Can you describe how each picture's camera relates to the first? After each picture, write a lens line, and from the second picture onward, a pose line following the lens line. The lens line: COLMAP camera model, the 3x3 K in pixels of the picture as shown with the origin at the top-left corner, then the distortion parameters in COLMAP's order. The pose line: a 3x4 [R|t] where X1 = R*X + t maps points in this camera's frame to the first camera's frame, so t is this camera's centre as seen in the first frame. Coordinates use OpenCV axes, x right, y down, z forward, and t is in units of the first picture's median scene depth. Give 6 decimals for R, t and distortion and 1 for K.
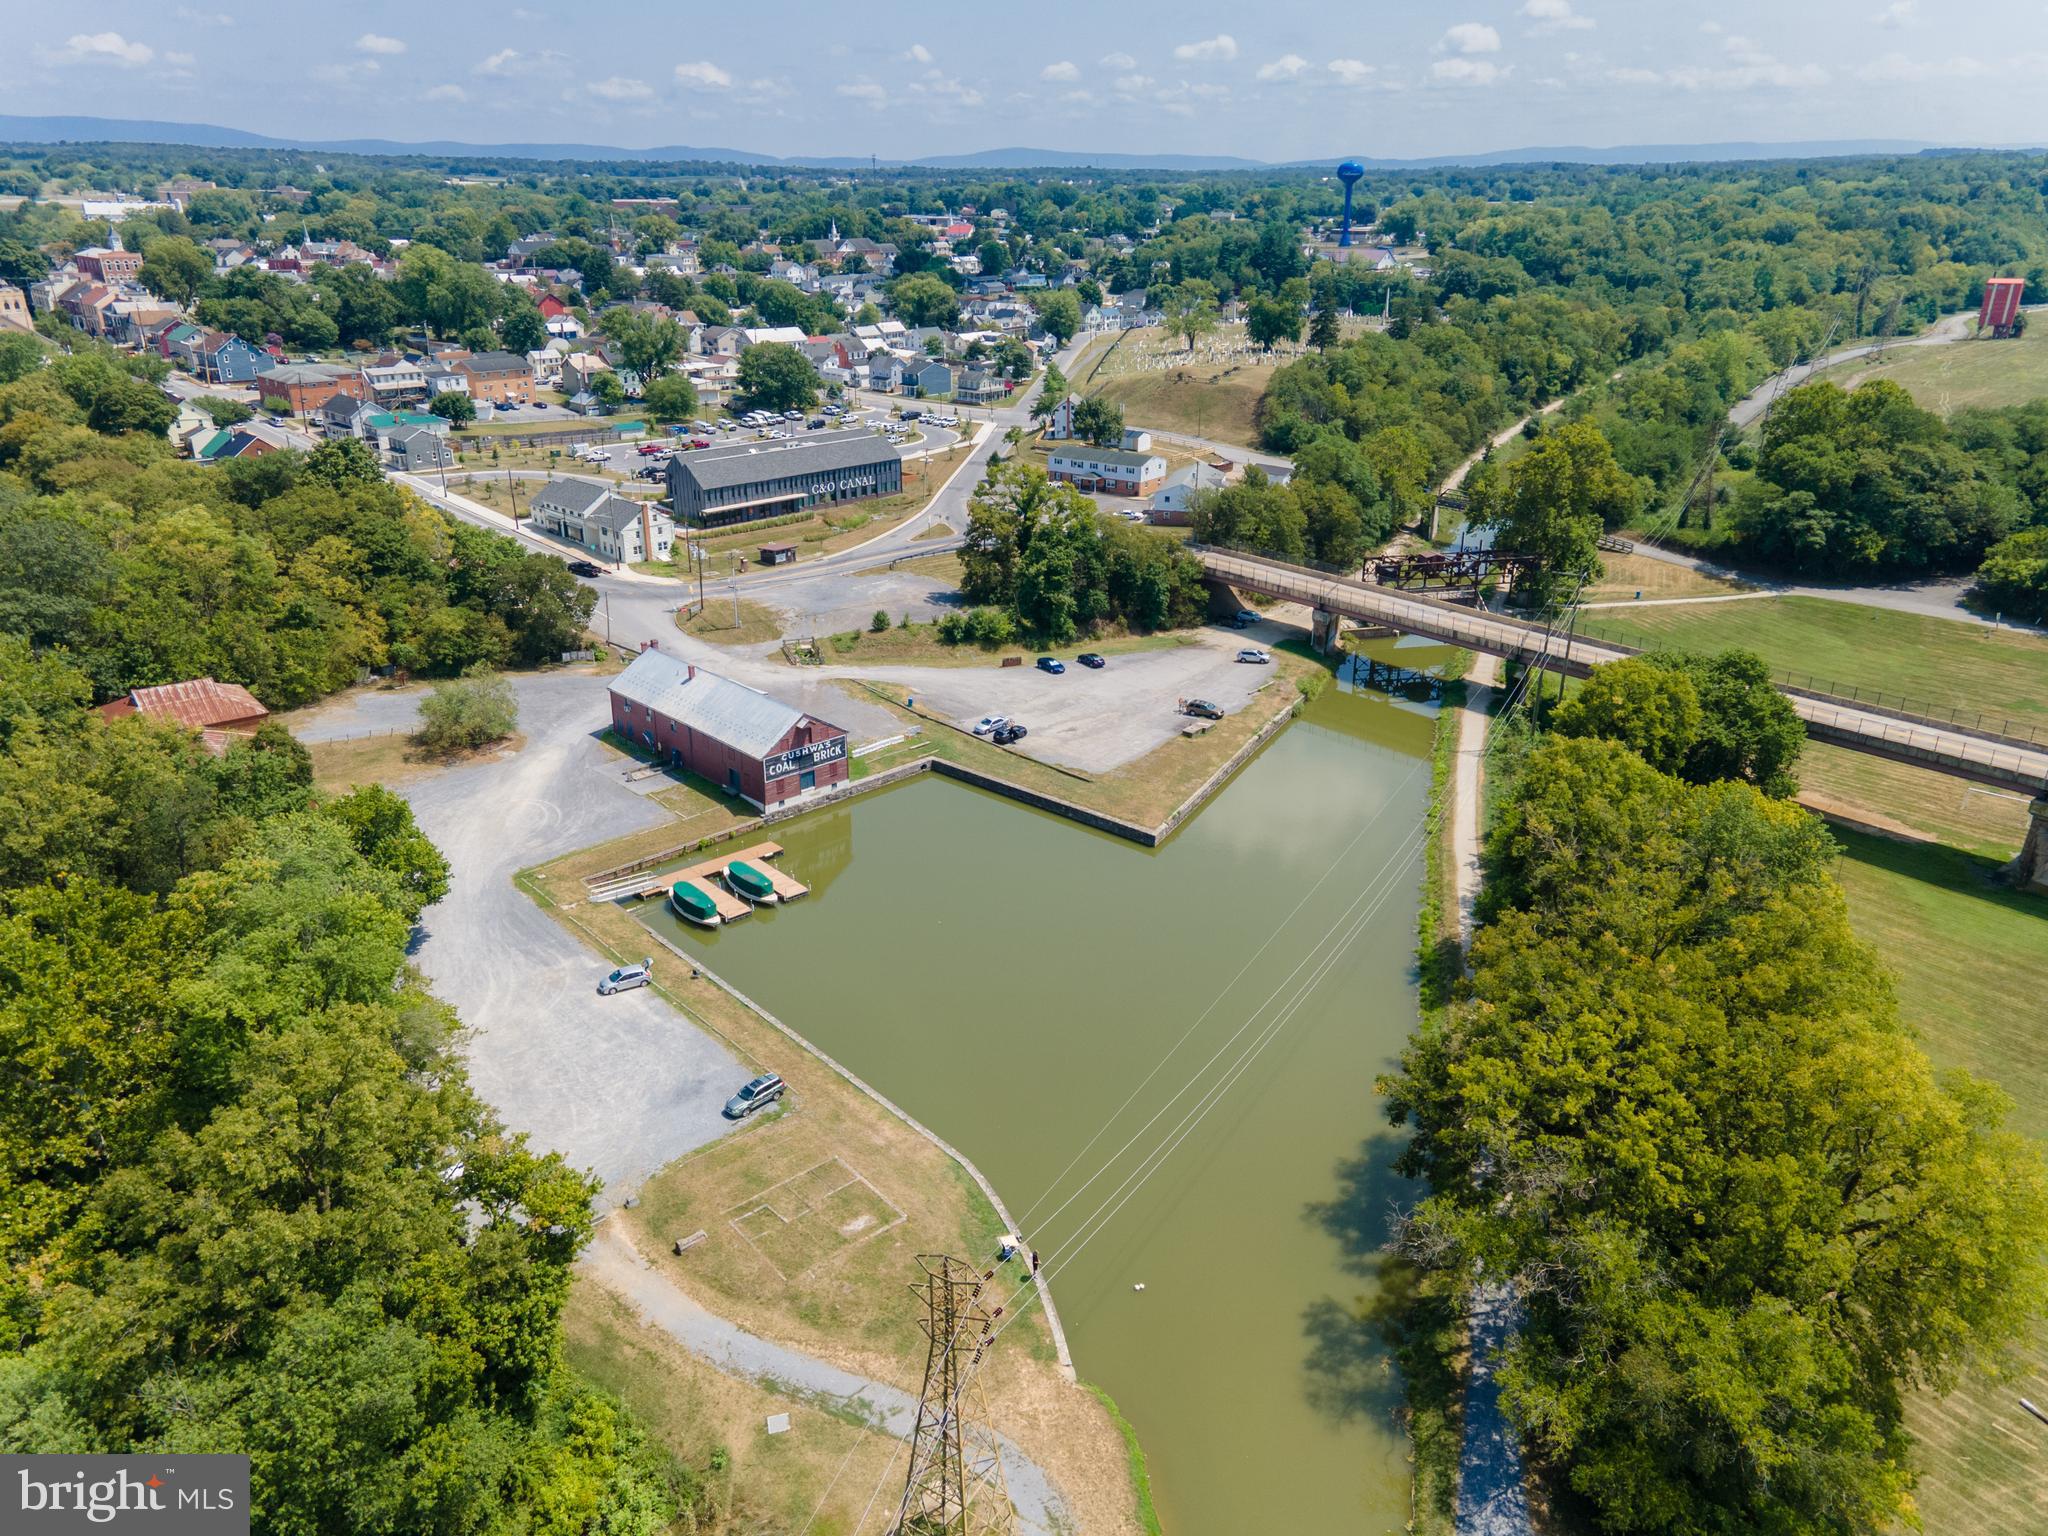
lens RADIAL K [[1457.0, 0, 985.8], [0, 1457.0, 741.3], [0, 0, 1]] dist [0.052750, 0.070029]
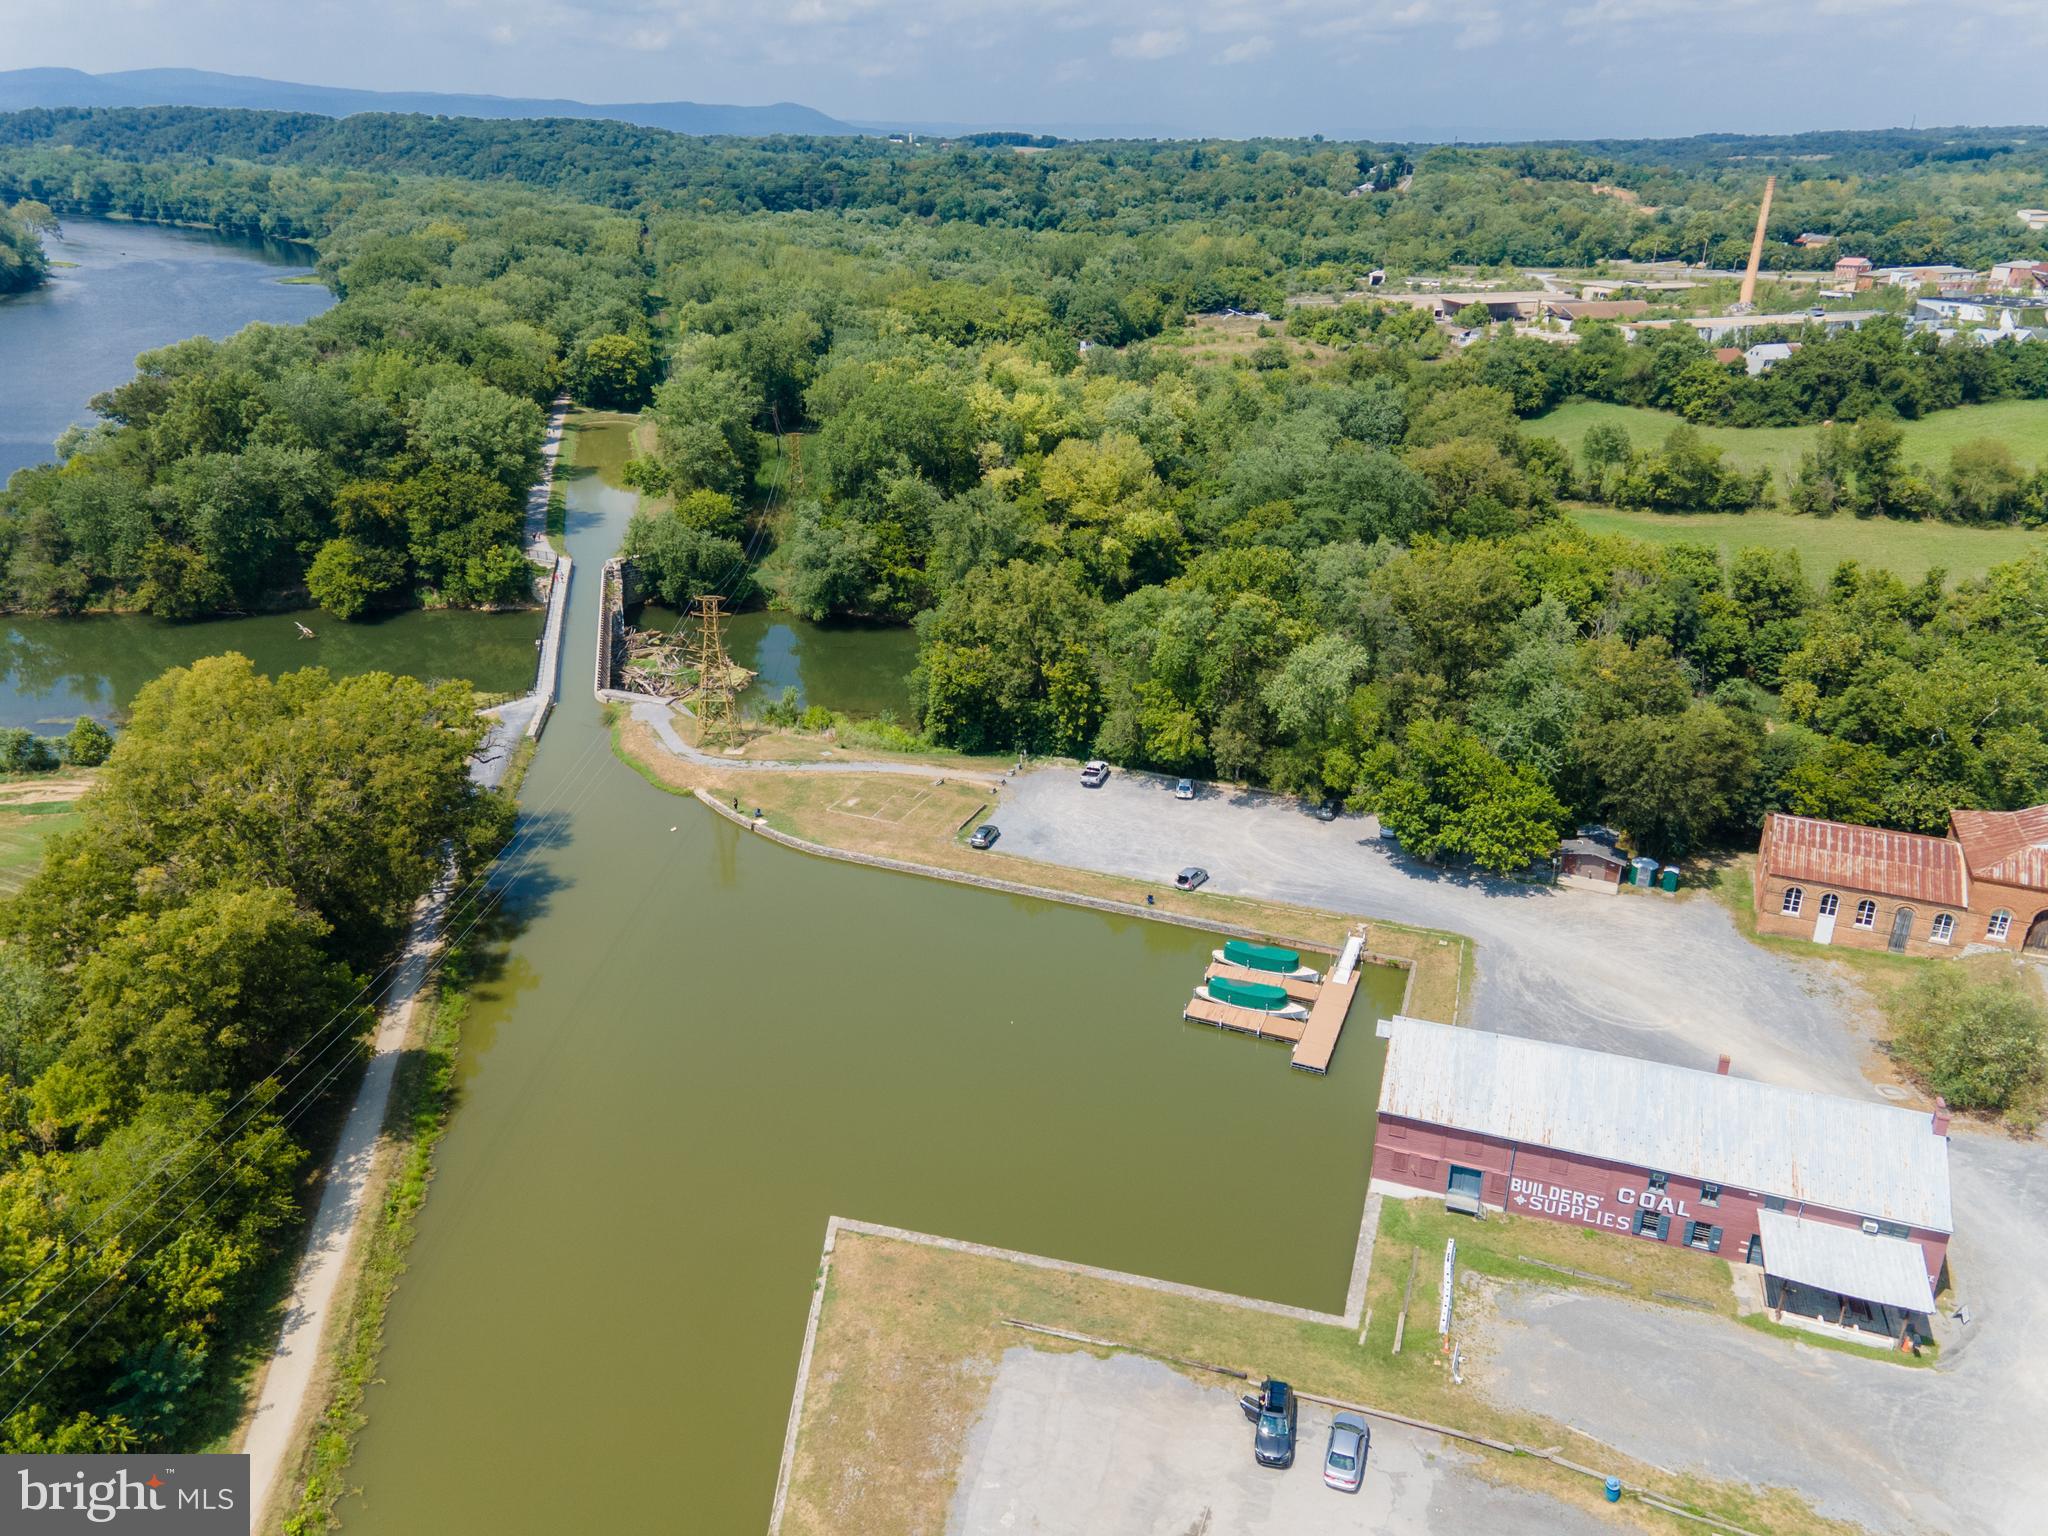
lens RADIAL K [[1457.0, 0, 985.8], [0, 1457.0, 741.3], [0, 0, 1]] dist [0.052750, 0.070029]
pose [[-0.888848, 0.158445, -0.429935, 0.211750], [-0.178743, 0.744071, 0.643747, -0.358194], [0.421901, 0.649041, -0.633045, 0.930073]]
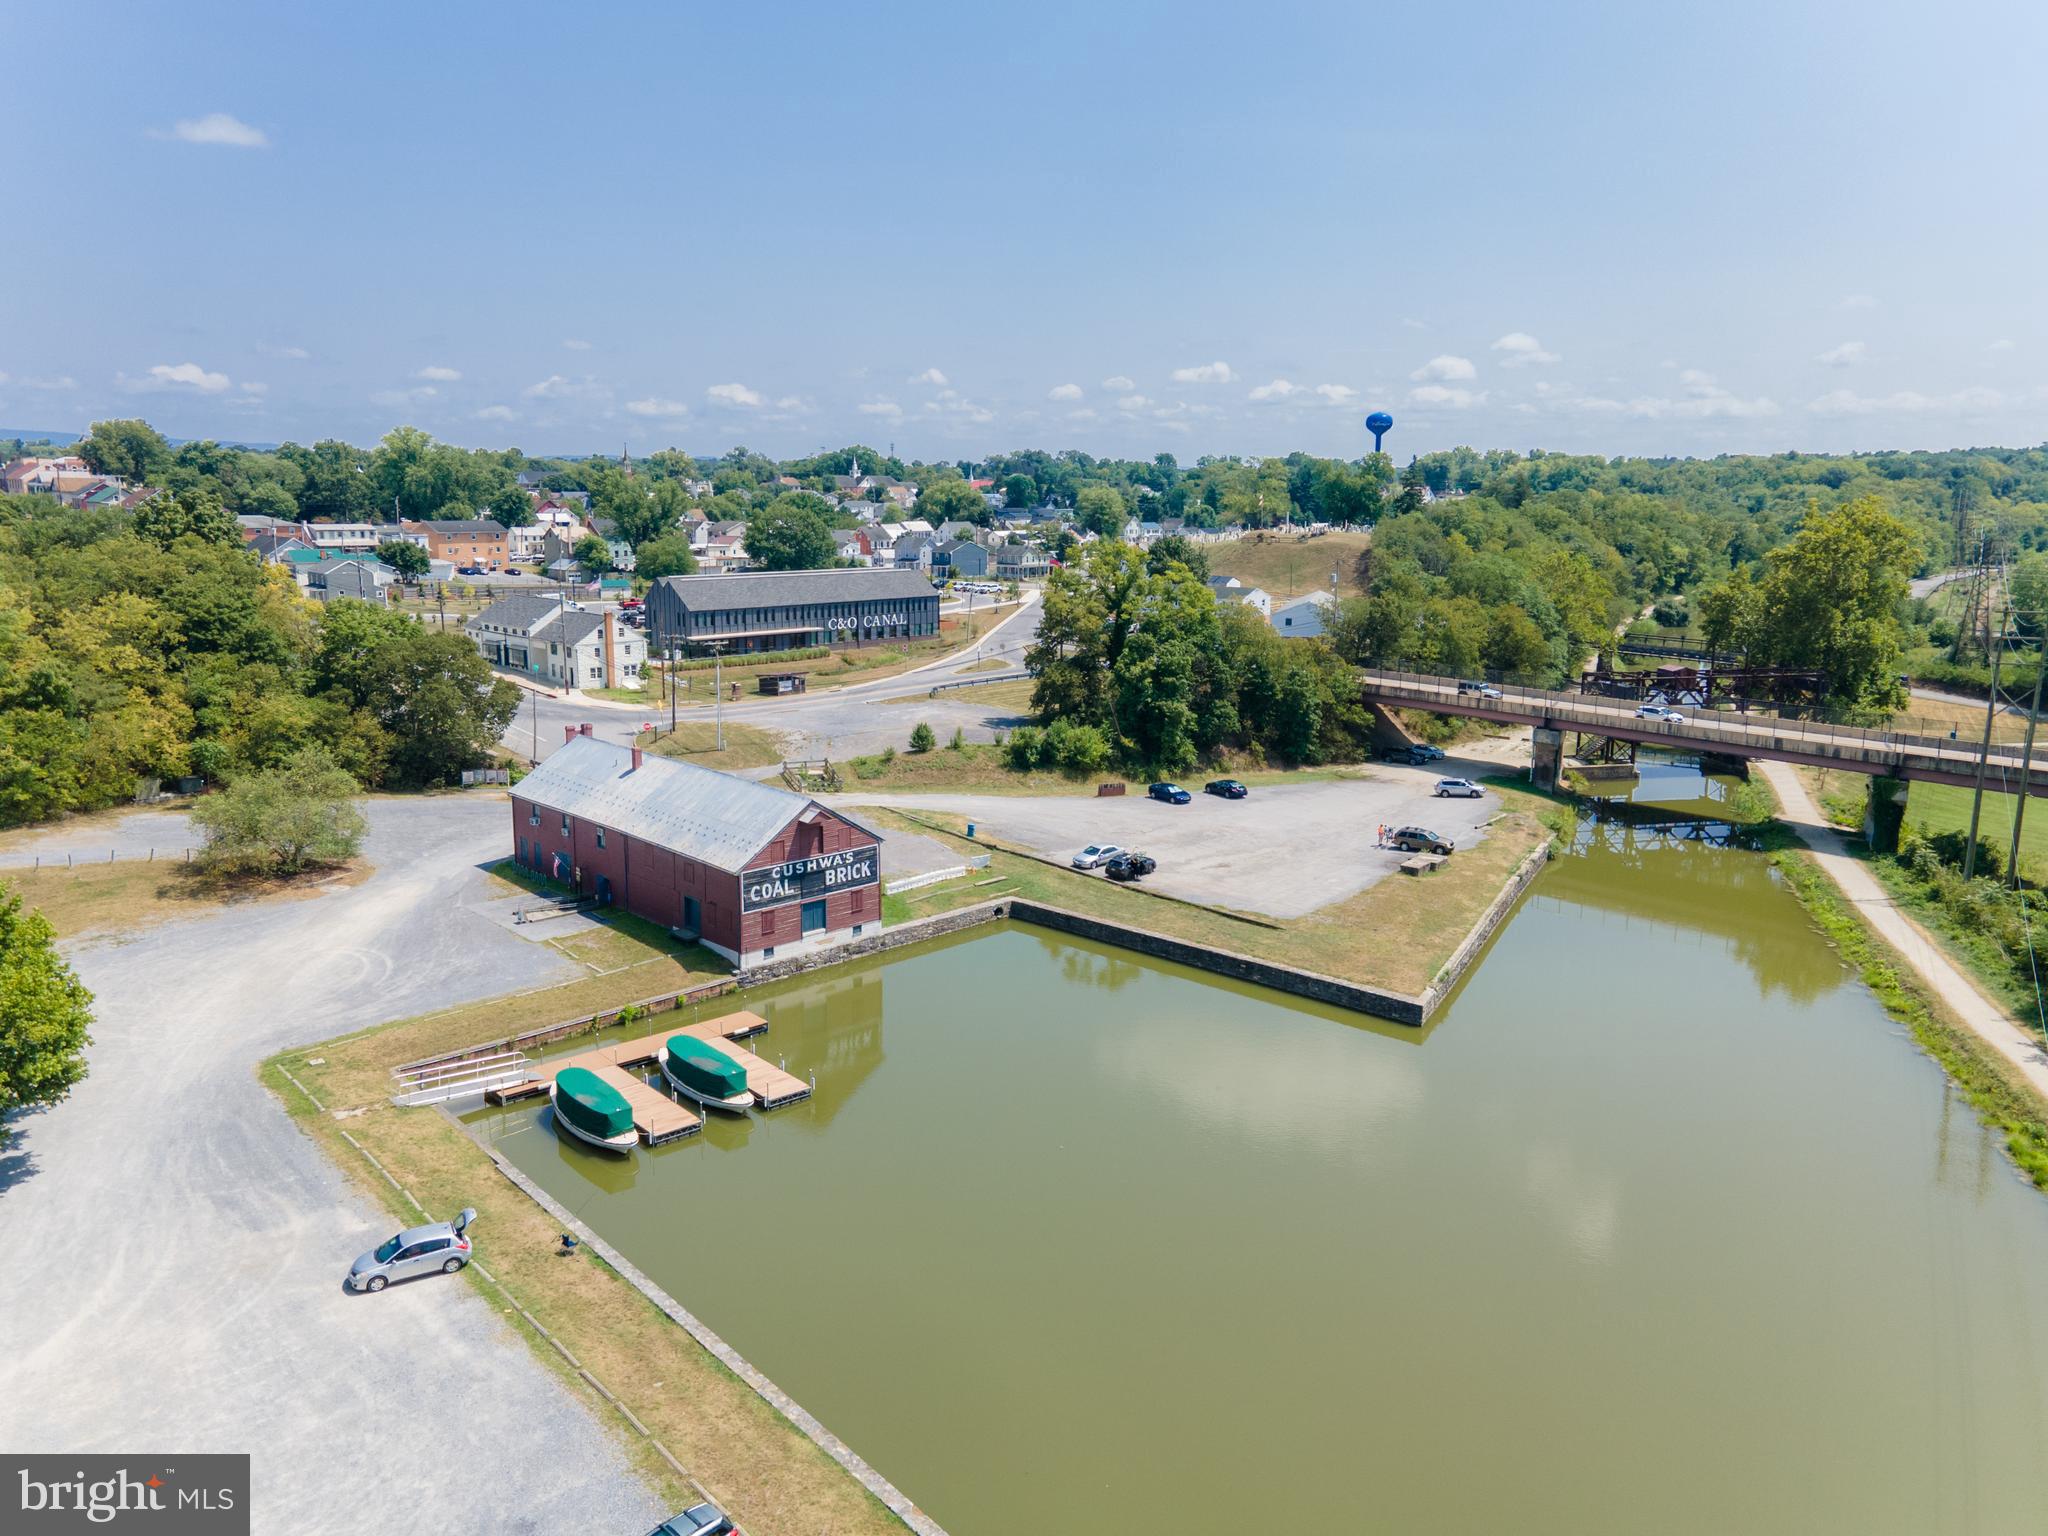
lens RADIAL K [[1457.0, 0, 985.8], [0, 1457.0, 741.3], [0, 0, 1]] dist [0.052750, 0.070029]
pose [[0.999972, 0.005269, -0.005276, -0.036786], [-0.006190, 0.981116, -0.193322, 0.054390], [0.004158, 0.193349, 0.981121, 0.299903]]
